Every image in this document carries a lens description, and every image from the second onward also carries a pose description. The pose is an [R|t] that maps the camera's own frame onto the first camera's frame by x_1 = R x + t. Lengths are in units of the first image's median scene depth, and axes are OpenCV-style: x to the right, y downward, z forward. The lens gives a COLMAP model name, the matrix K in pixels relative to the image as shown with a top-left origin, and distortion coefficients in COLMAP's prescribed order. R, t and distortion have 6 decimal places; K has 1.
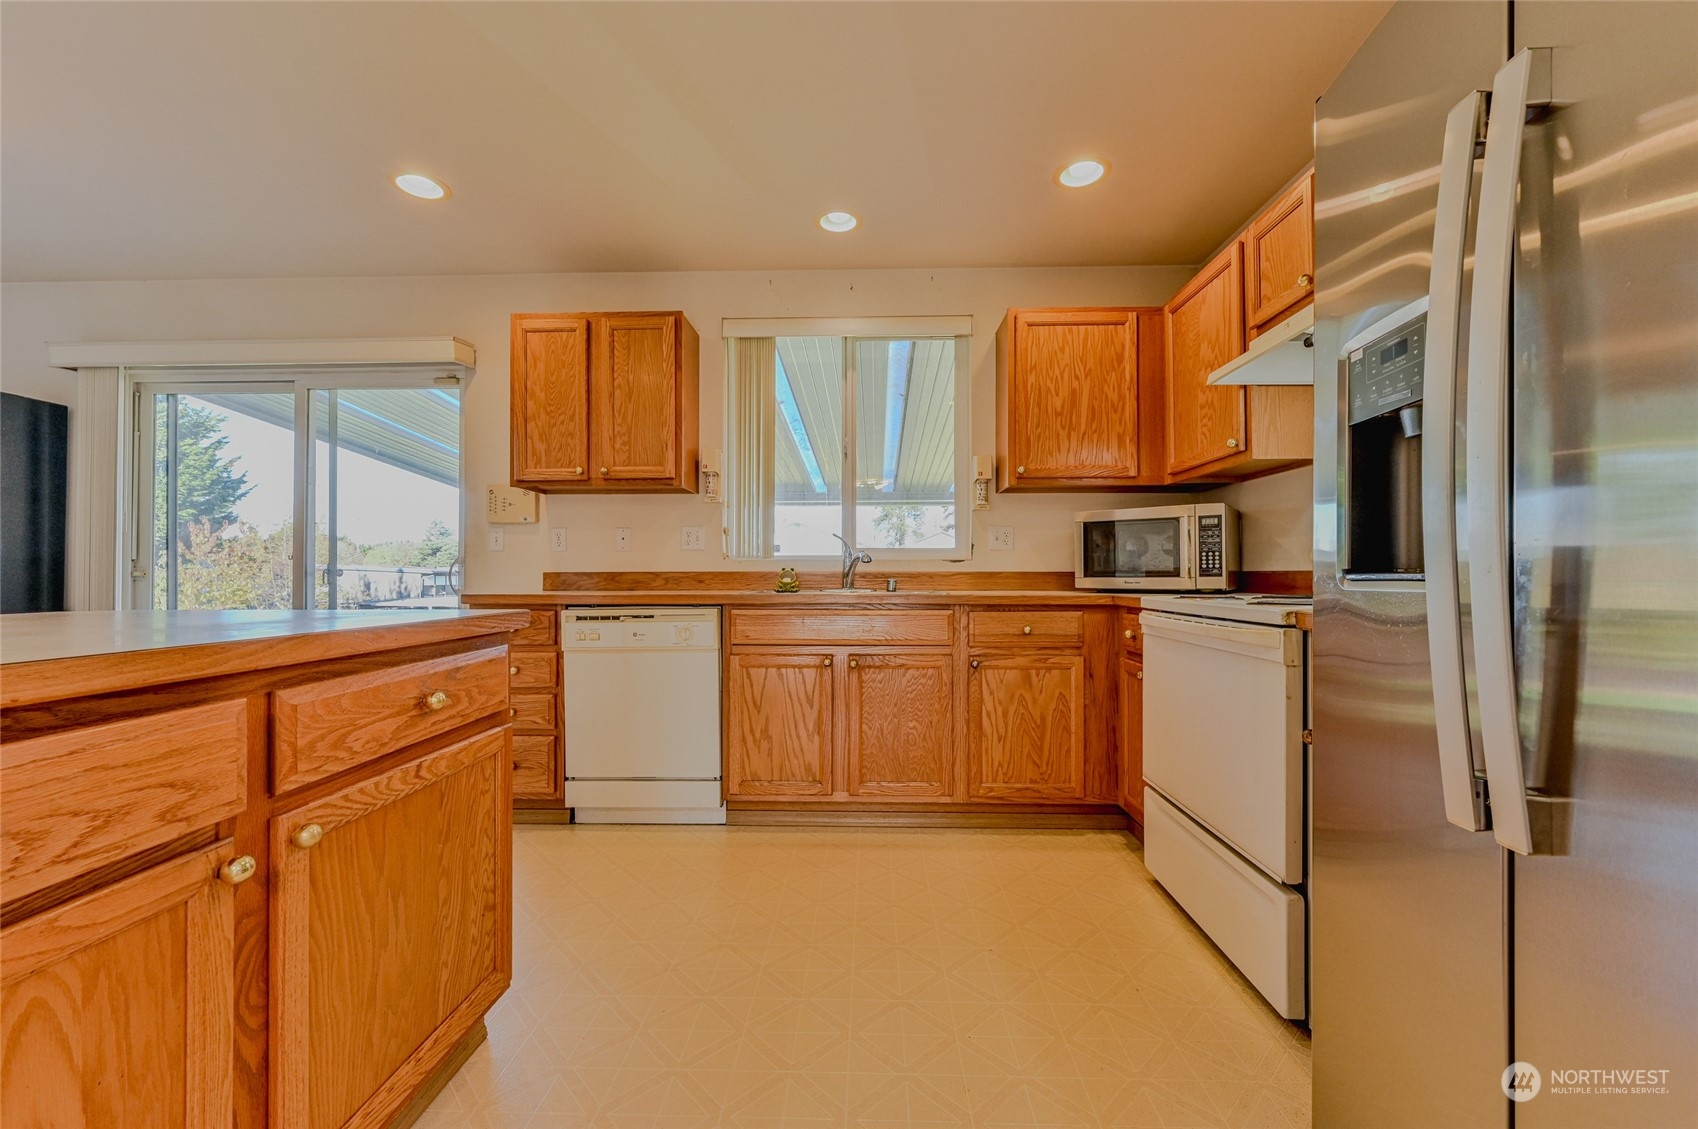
lens RADIAL K [[670.0, 0, 853.4], [0, 670.0, 569.5], [0, 0, 1]] dist [-0.003928, -0.000213]
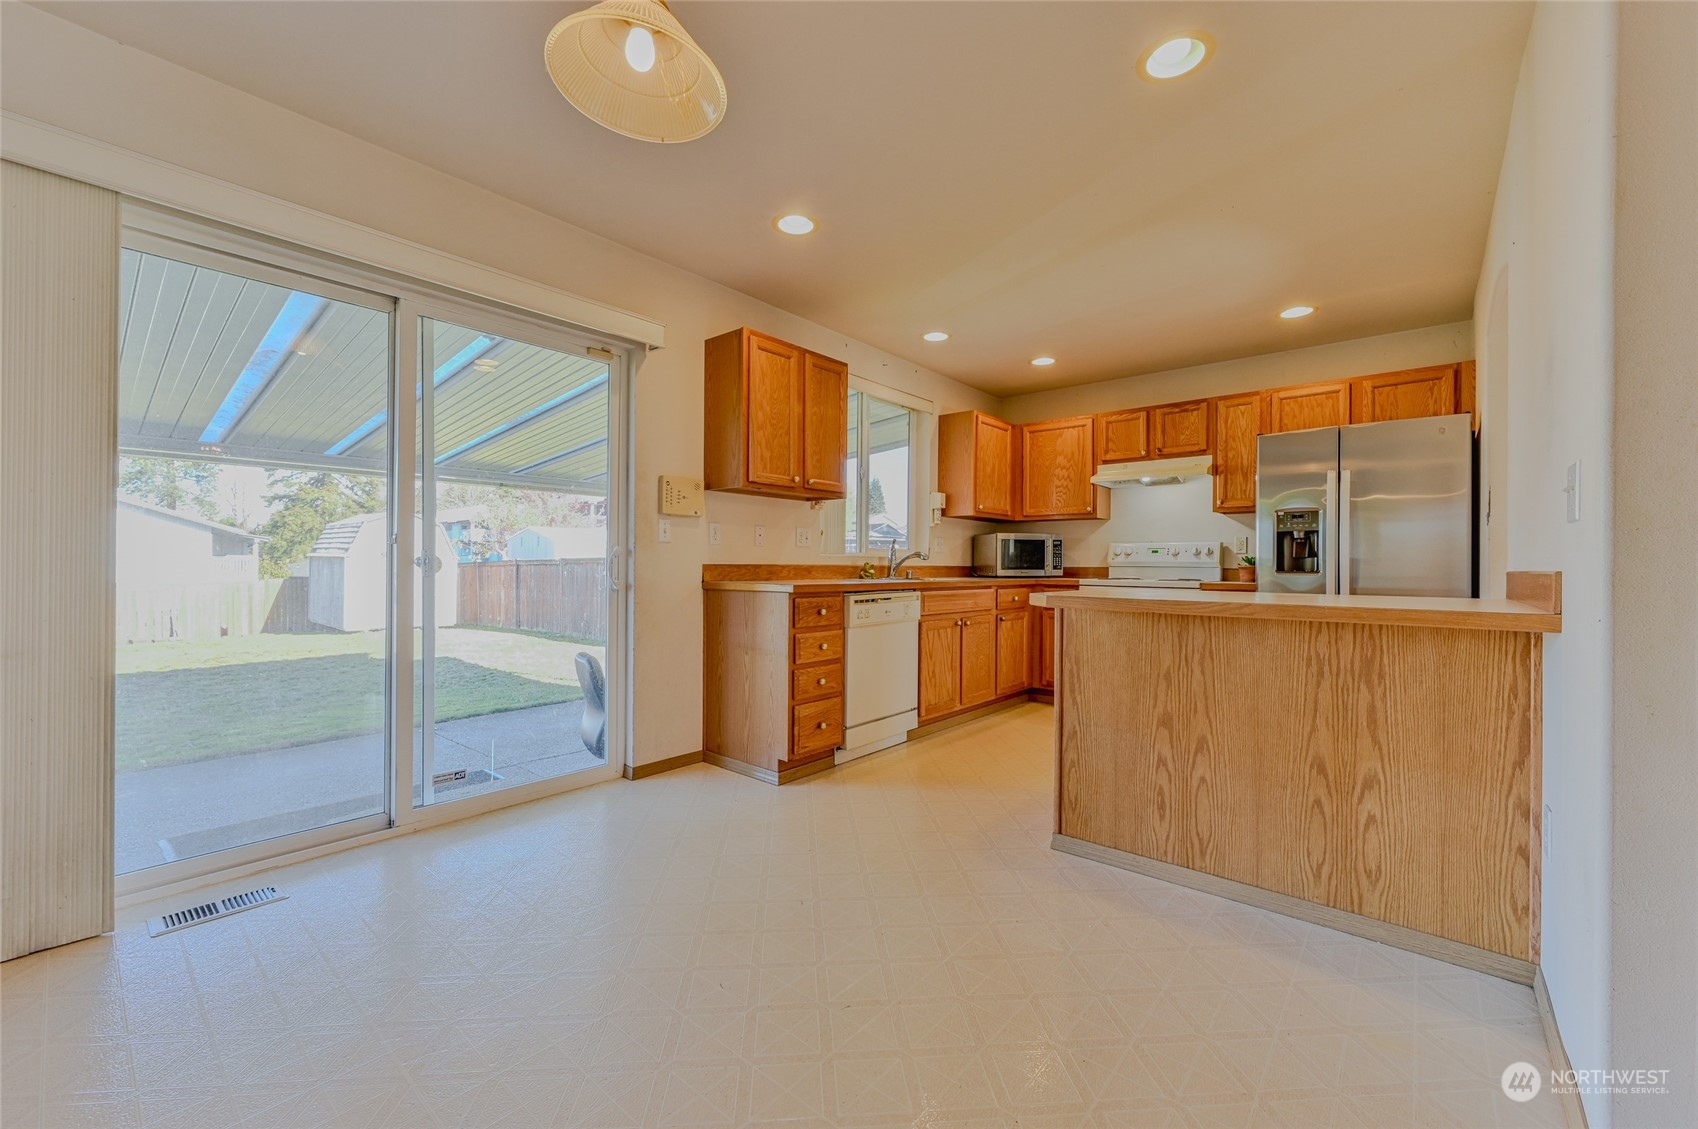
lens RADIAL K [[670.0, 0, 849.4], [0, 670.0, 564.1], [0, 0, 1]] dist [-0.003928, -0.000213]
pose [[0.624493, 0.006602, 0.781002, -1.422204], [-0.015088, 0.999880, 0.003612, -0.004033], [-0.780884, -0.014039, 0.624518, 0.206540]]
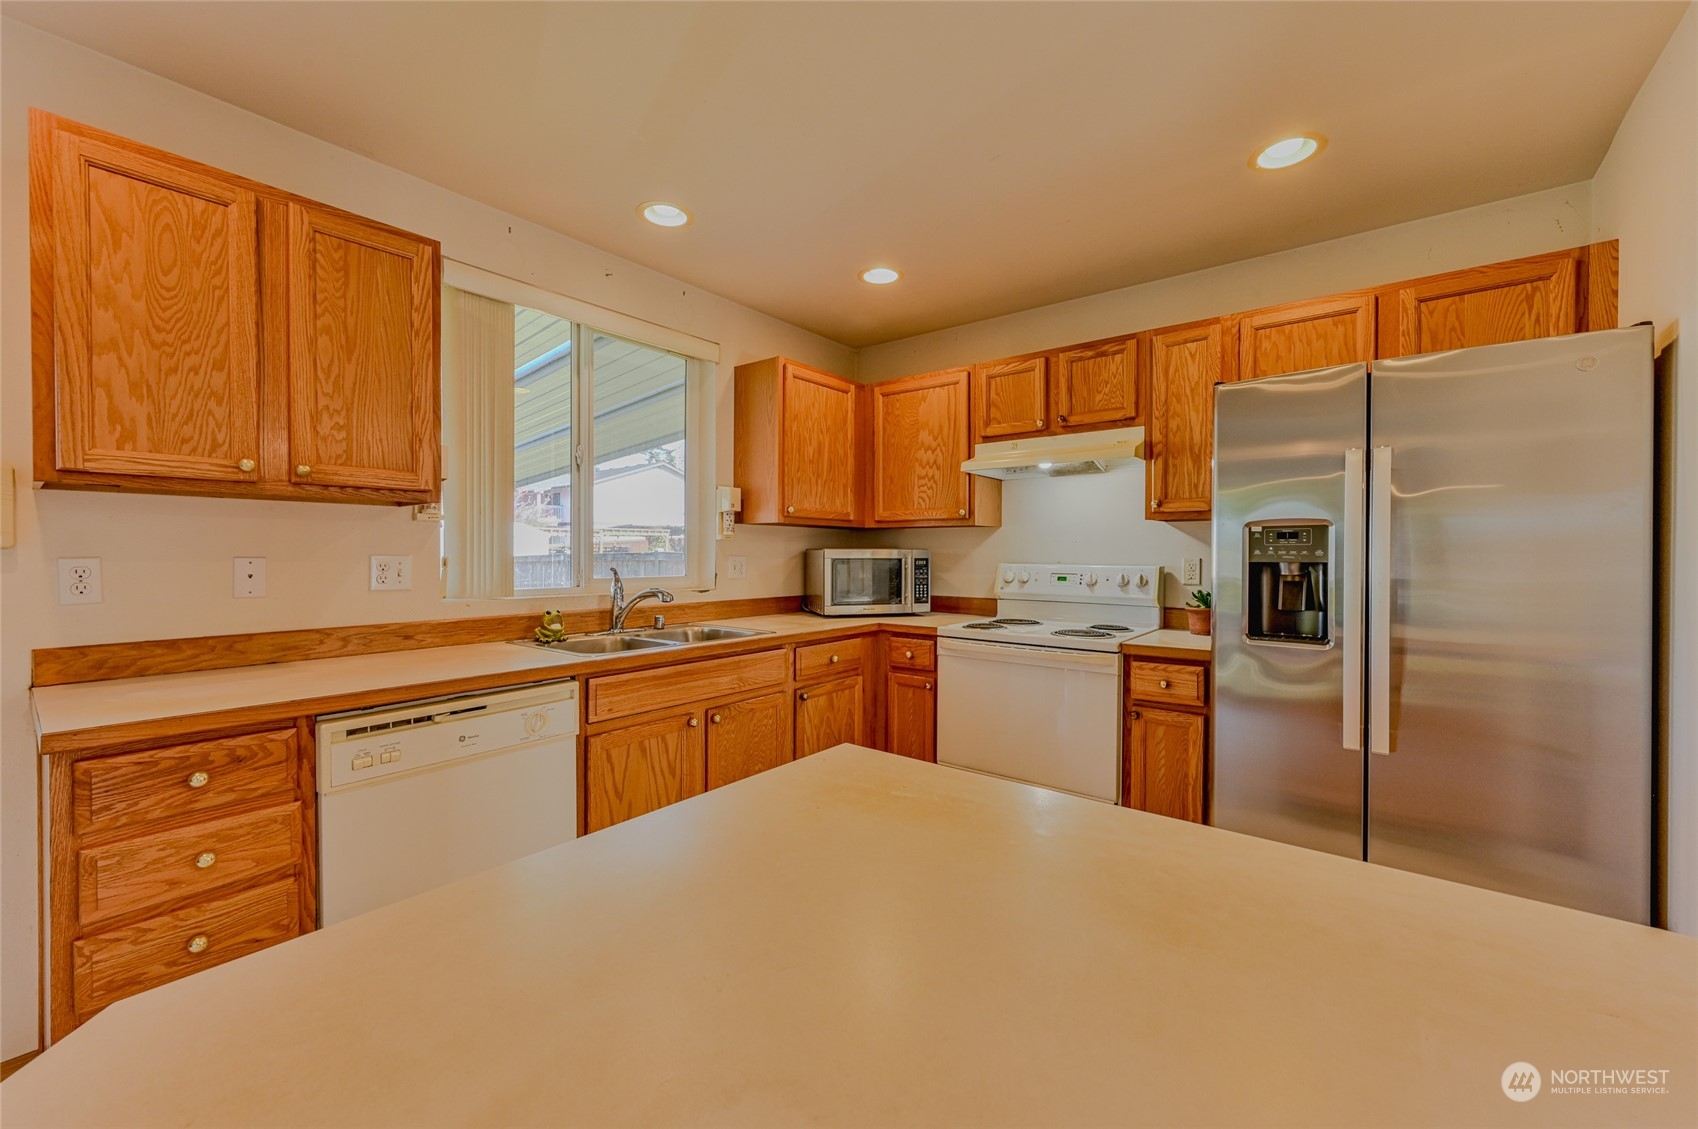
lens RADIAL K [[670.0, 0, 850.4], [0, 670.0, 560.3], [0, 0, 1]] dist [-0.003928, -0.000213]
pose [[0.595198, -0.006112, 0.803556, -0.621050], [-0.010943, 0.999817, 0.015710, -0.092901], [-0.803504, -0.018143, 0.595022, 0.298144]]
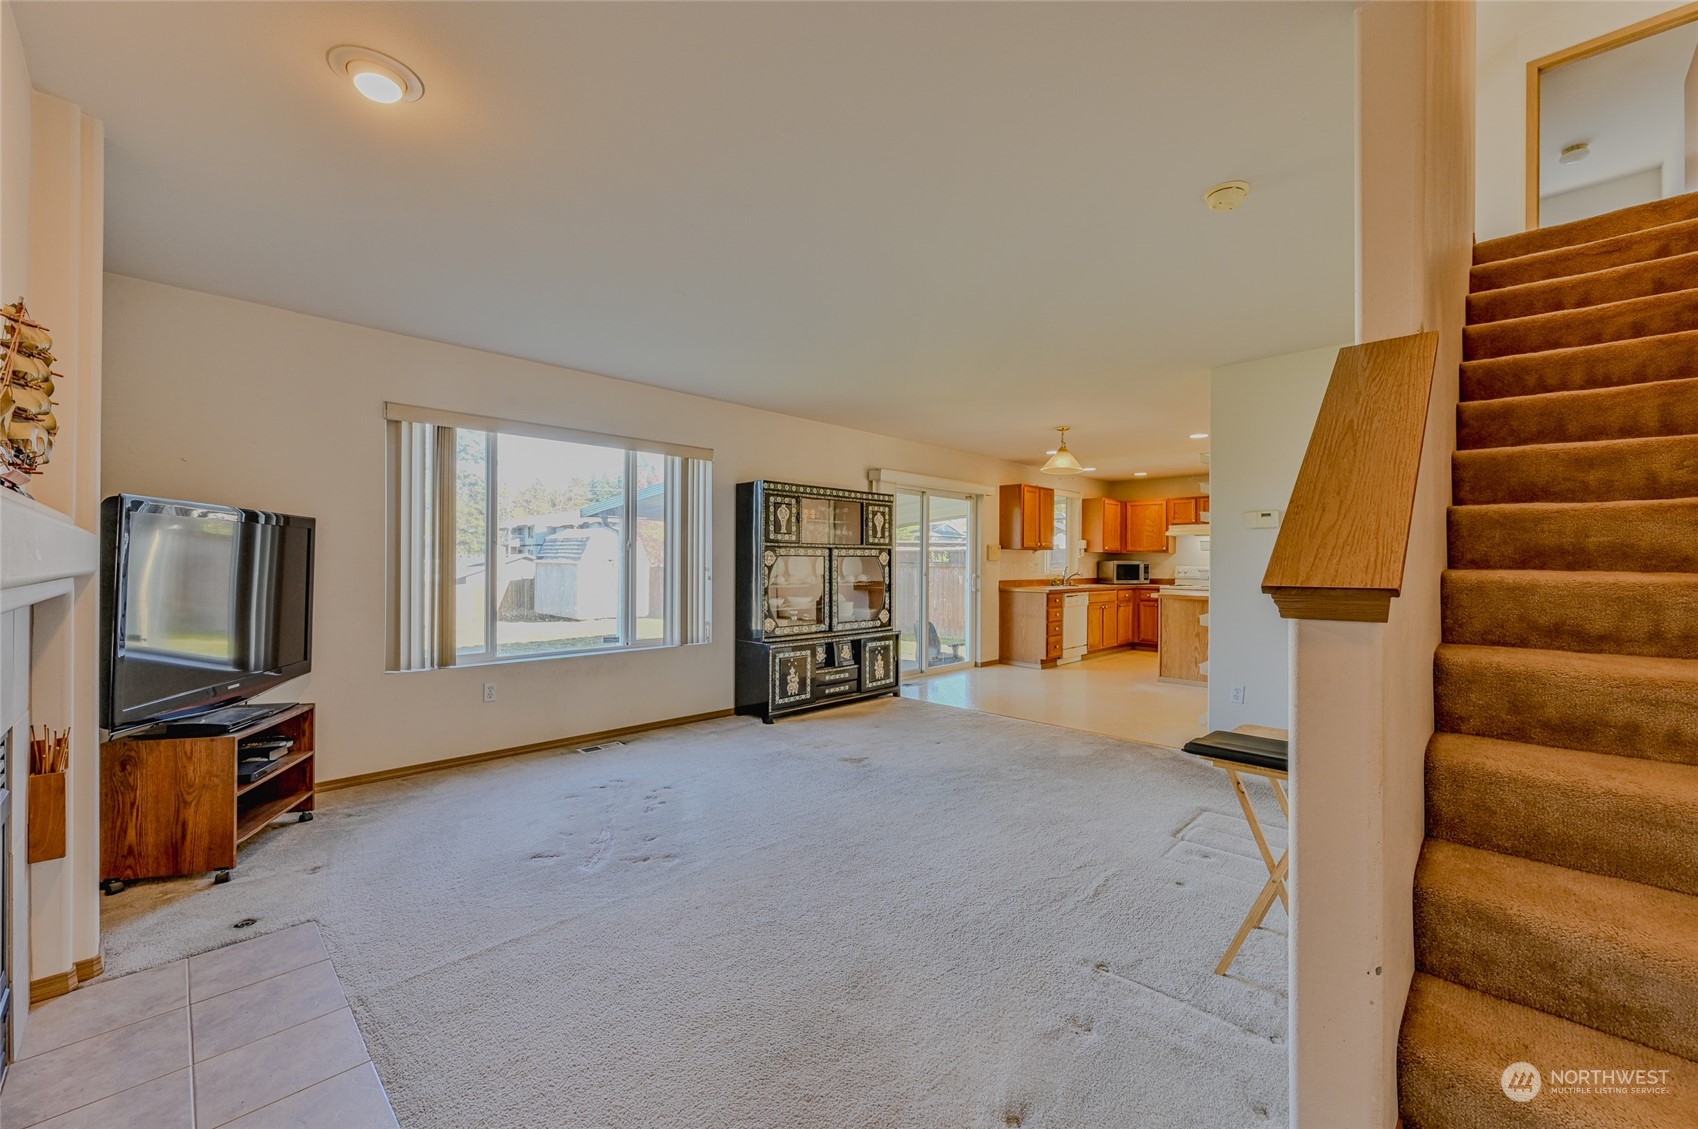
lens RADIAL K [[670.0, 0, 850.4], [0, 670.0, 559.4], [0, 0, 1]] dist [-0.003928, -0.000213]
pose [[0.679661, 0.010898, 0.733446, -3.307293], [-0.015182, 0.999884, -0.000788, -0.078057], [-0.733370, -0.010600, 0.679747, -0.347323]]
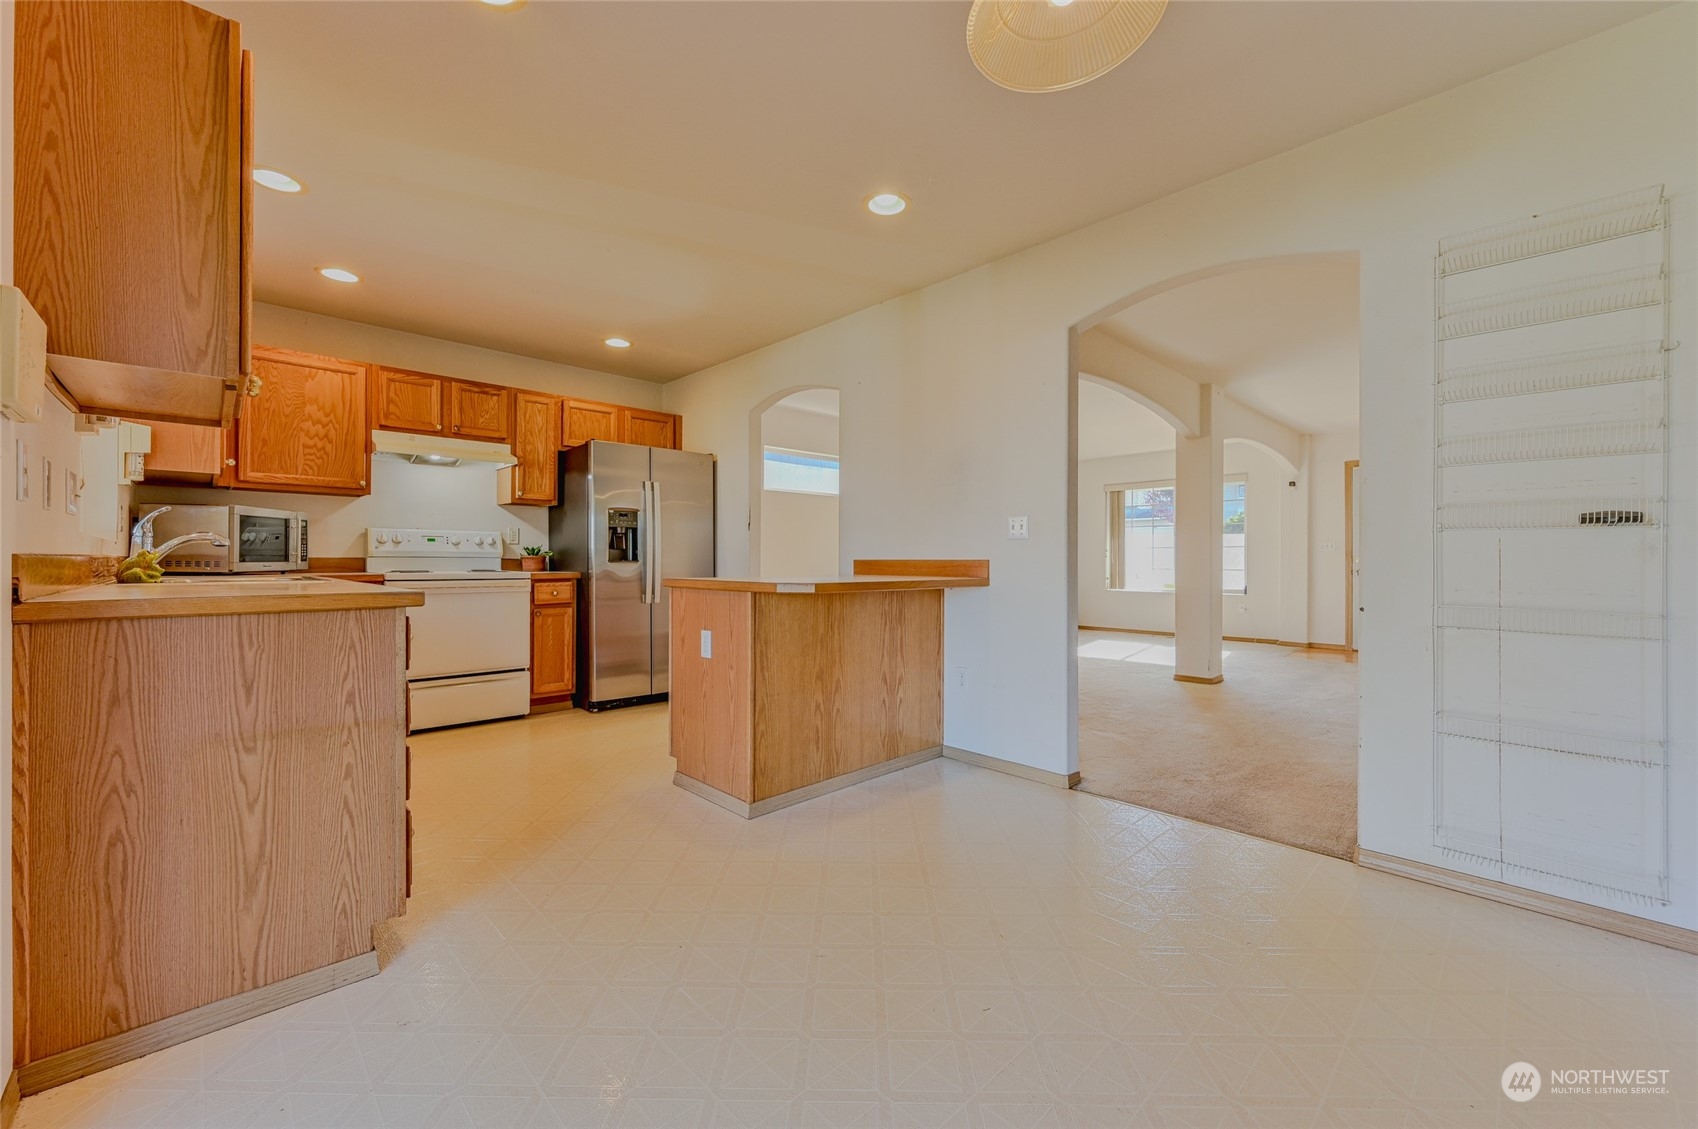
lens RADIAL K [[670.0, 0, 846.7], [0, 670.0, 562.9], [0, 0, 1]] dist [-0.003928, -0.000213]
pose [[-0.718648, -0.004230, 0.695361, -1.317134], [-0.009468, 0.999948, -0.003703, 0.008717], [-0.695310, -0.009244, -0.718651, 1.184849]]
